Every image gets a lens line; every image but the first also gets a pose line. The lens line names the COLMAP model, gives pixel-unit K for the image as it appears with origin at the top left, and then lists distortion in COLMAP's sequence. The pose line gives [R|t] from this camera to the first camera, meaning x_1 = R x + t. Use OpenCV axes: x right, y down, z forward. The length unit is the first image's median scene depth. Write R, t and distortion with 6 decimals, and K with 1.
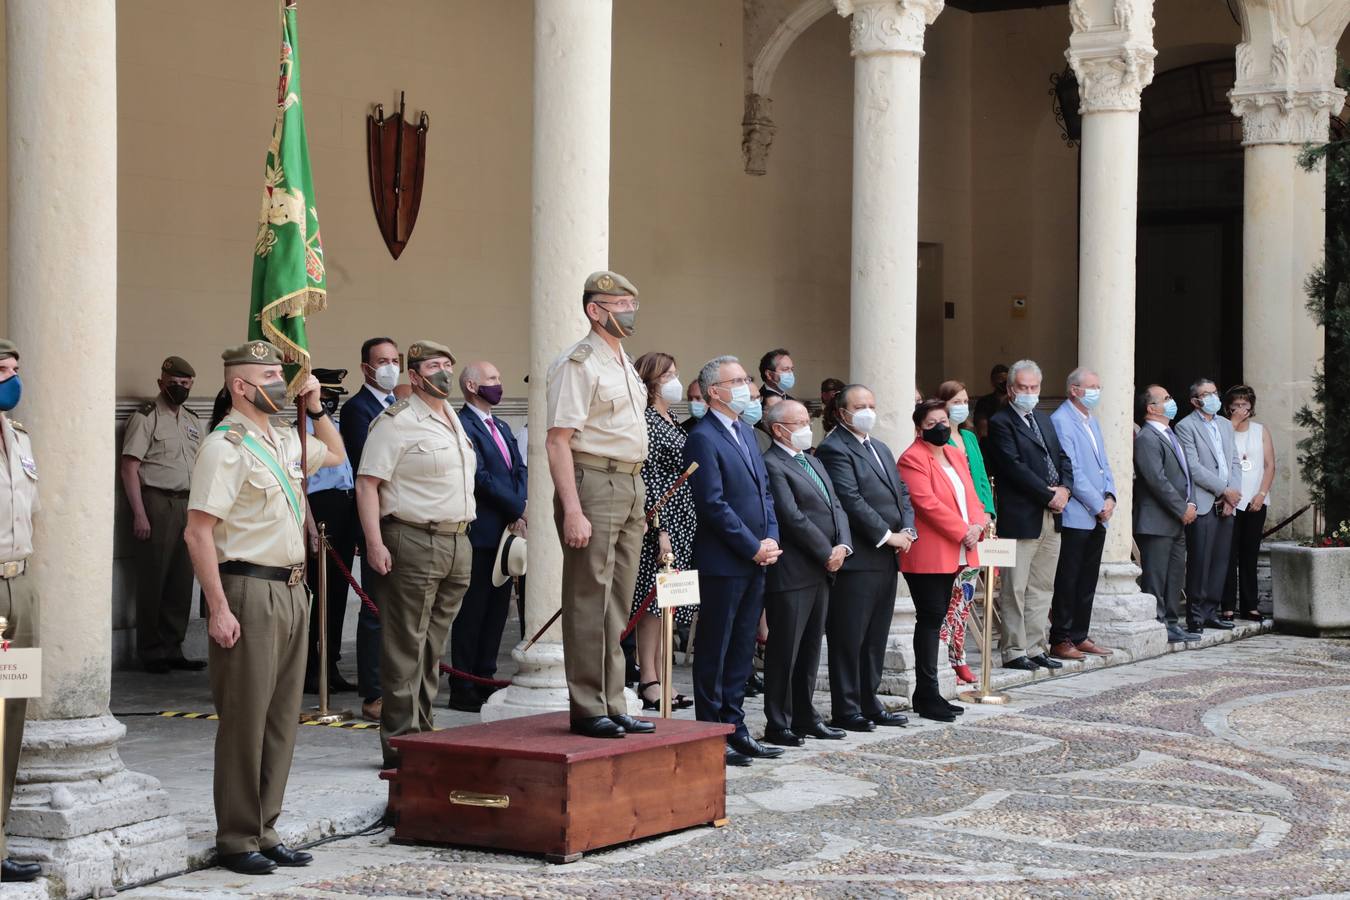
lens RADIAL K [[2946.3, 0, 643.9], [0, 2946.3, 452.3], [0, 0, 1]] dist [0.491363, 0.000000]
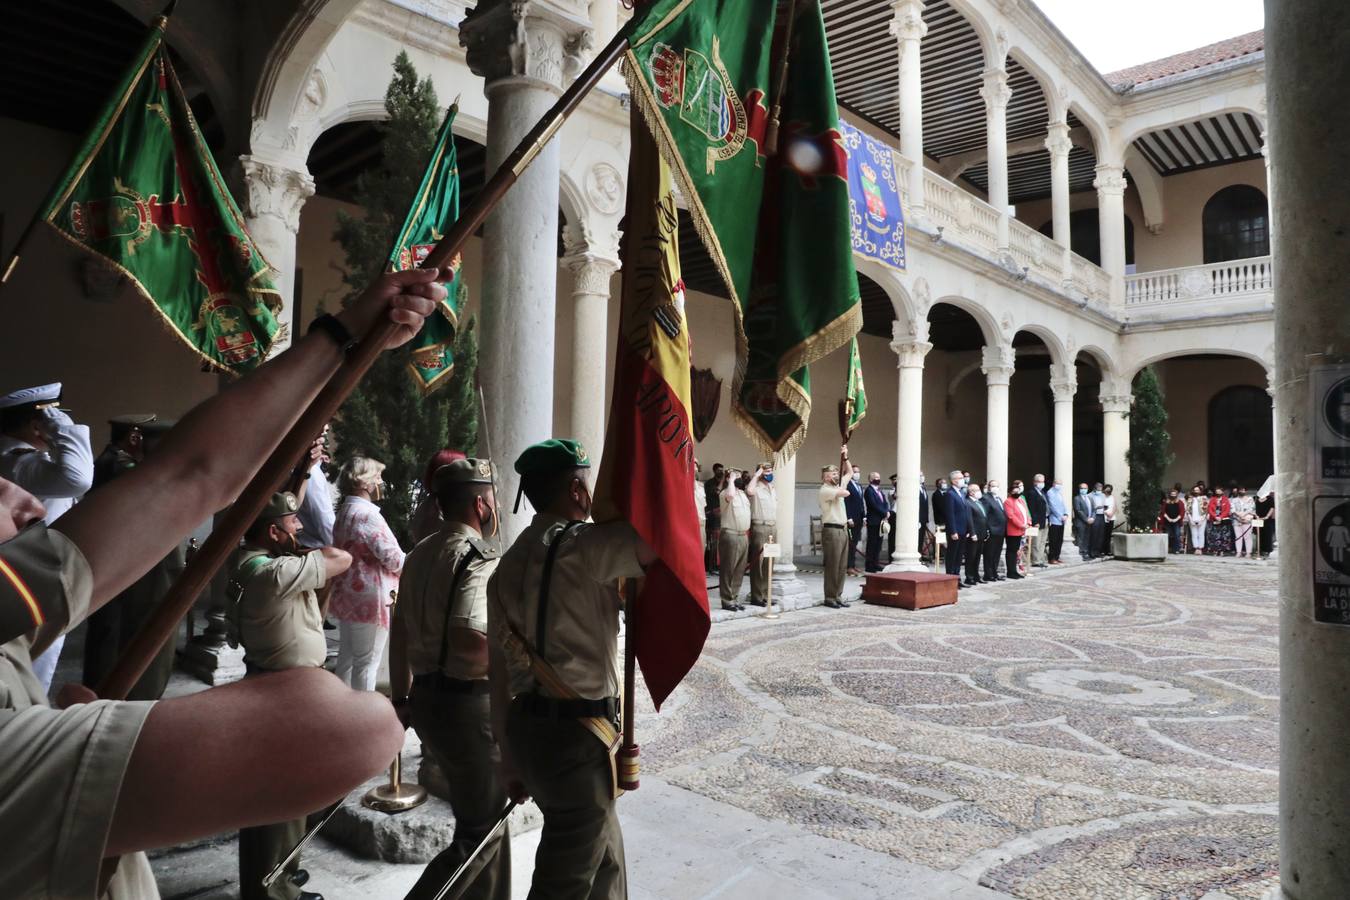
lens RADIAL K [[929.3, 0, 669.0], [0, 929.3, 445.6], [0, 0, 1]] dist [-0.025733, 0.005714]
pose [[0.973065, 0.005126, -0.230475, -0.049308], [-0.019802, 0.997916, -0.061410, 0.011084], [0.229680, 0.064320, 0.971138, -0.147389]]
